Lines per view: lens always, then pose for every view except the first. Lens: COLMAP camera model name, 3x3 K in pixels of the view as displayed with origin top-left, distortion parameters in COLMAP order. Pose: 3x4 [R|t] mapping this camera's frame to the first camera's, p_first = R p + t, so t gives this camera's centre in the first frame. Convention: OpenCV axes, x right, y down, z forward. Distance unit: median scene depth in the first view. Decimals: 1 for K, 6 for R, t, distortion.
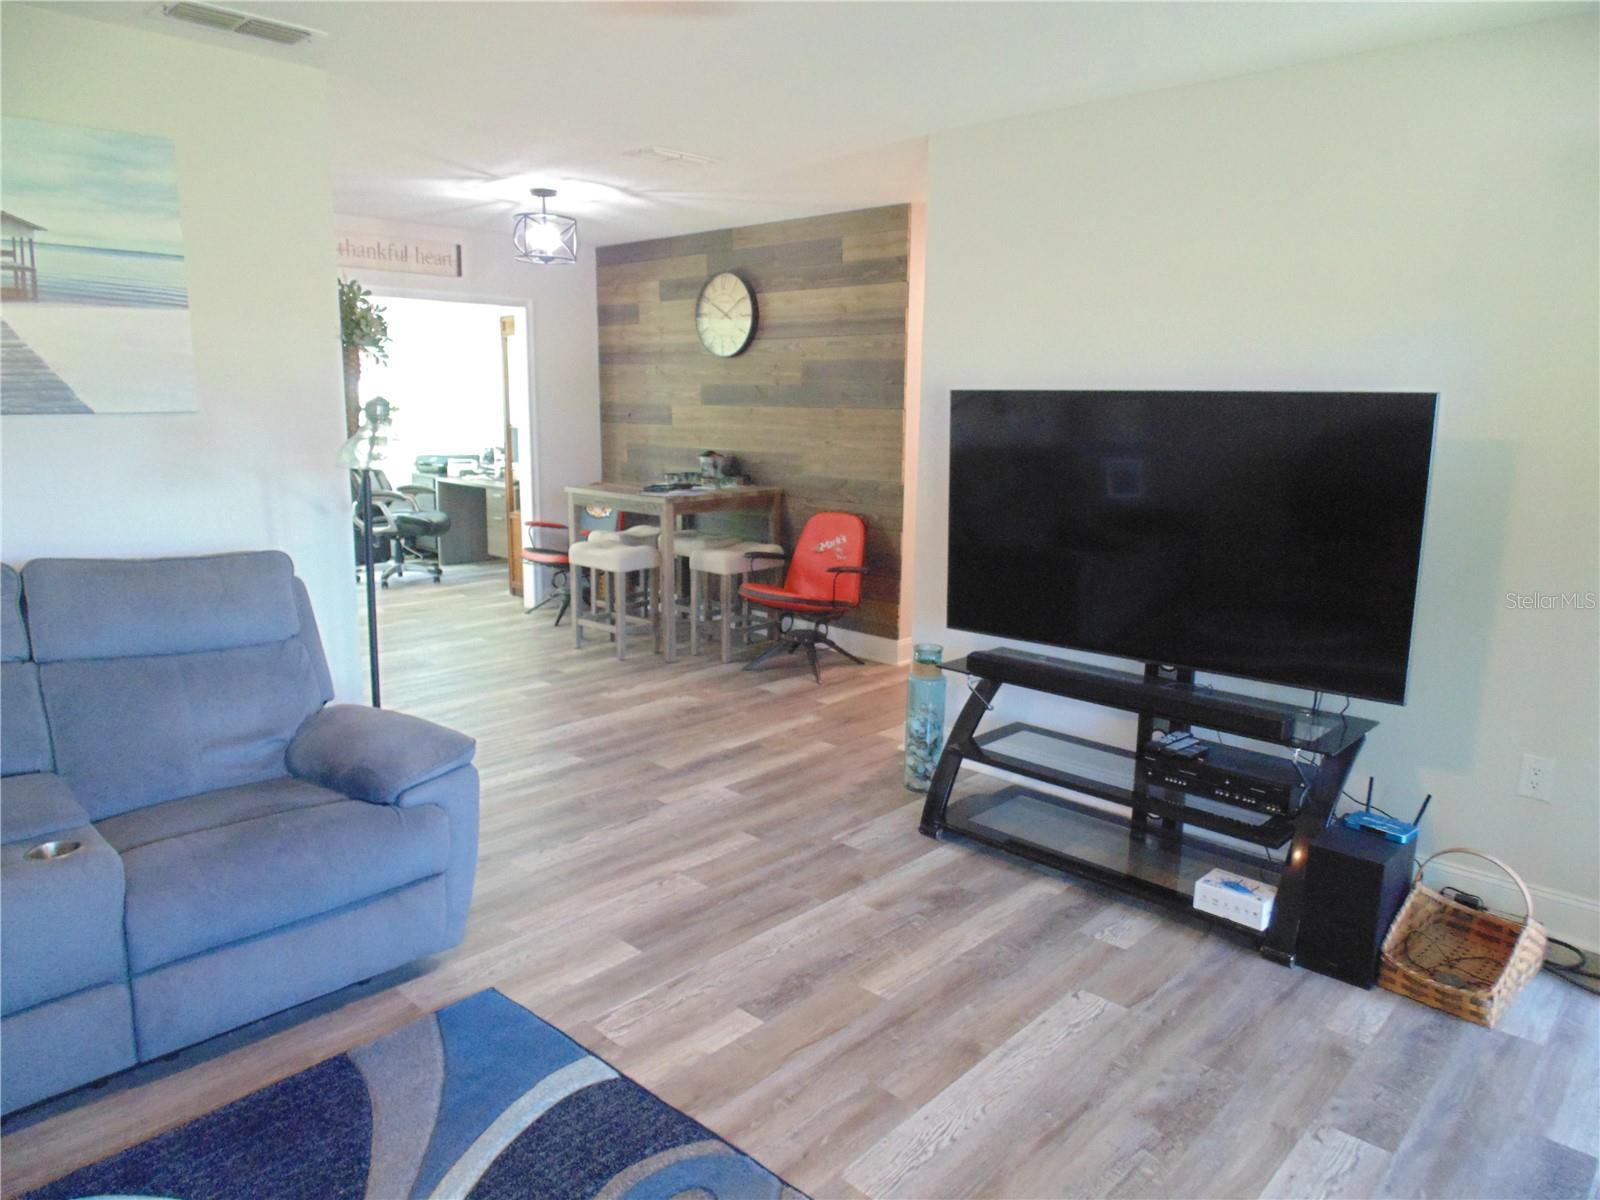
lens RADIAL K [[1065.0, 0, 806.1], [0, 1065.0, 597.9], [0, 0, 1]] dist [-0.021935, 0.003135]
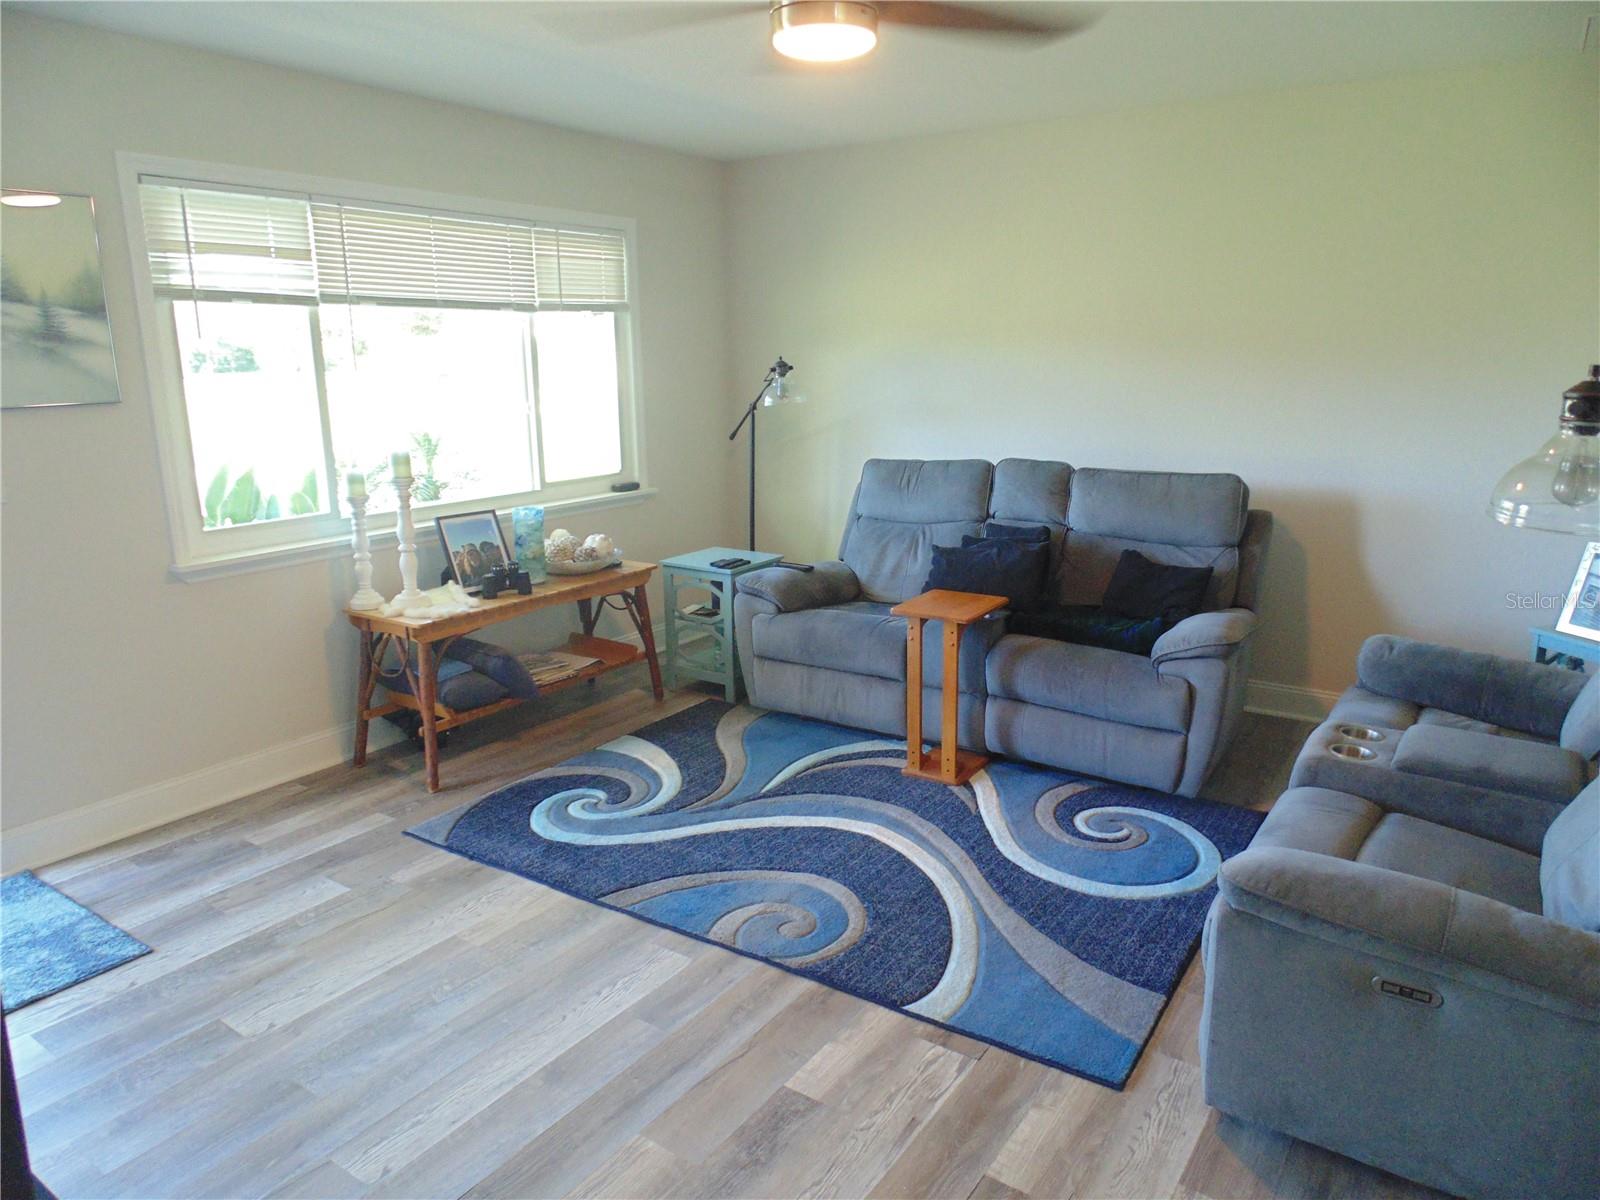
lens RADIAL K [[1065.0, 0, 806.1], [0, 1065.0, 597.9], [0, 0, 1]] dist [-0.021935, 0.003135]
pose [[-0.988204, 0.033889, -0.149347, 0.056807], [-0.028498, 0.917481, 0.396758, -0.303572], [0.150469, 0.396334, -0.905692, 1.548451]]
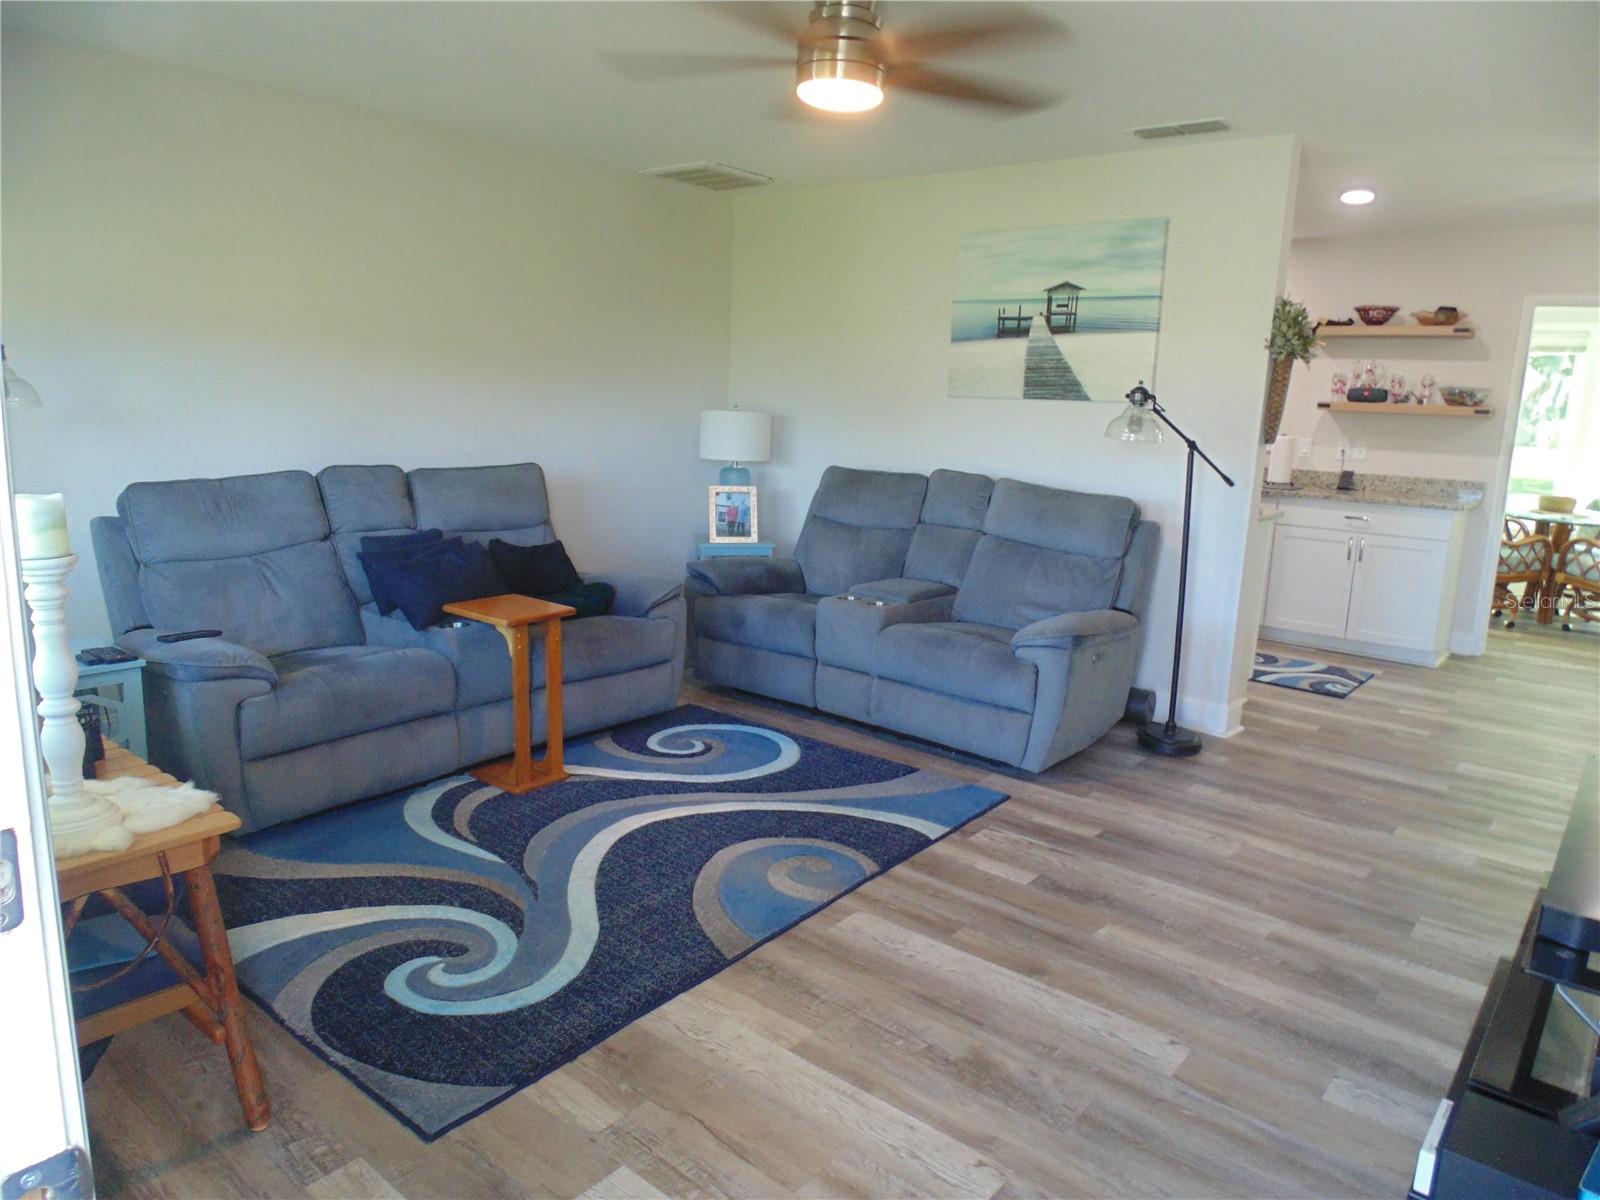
lens RADIAL K [[1065.0, 0, 806.1], [0, 1065.0, 597.9], [0, 0, 1]] dist [-0.021935, 0.003135]
pose [[0.065772, 0.182791, -0.980949, 1.031982], [-0.220171, 0.961507, 0.164406, -0.063404], [0.973241, 0.205163, 0.103485, 0.524591]]
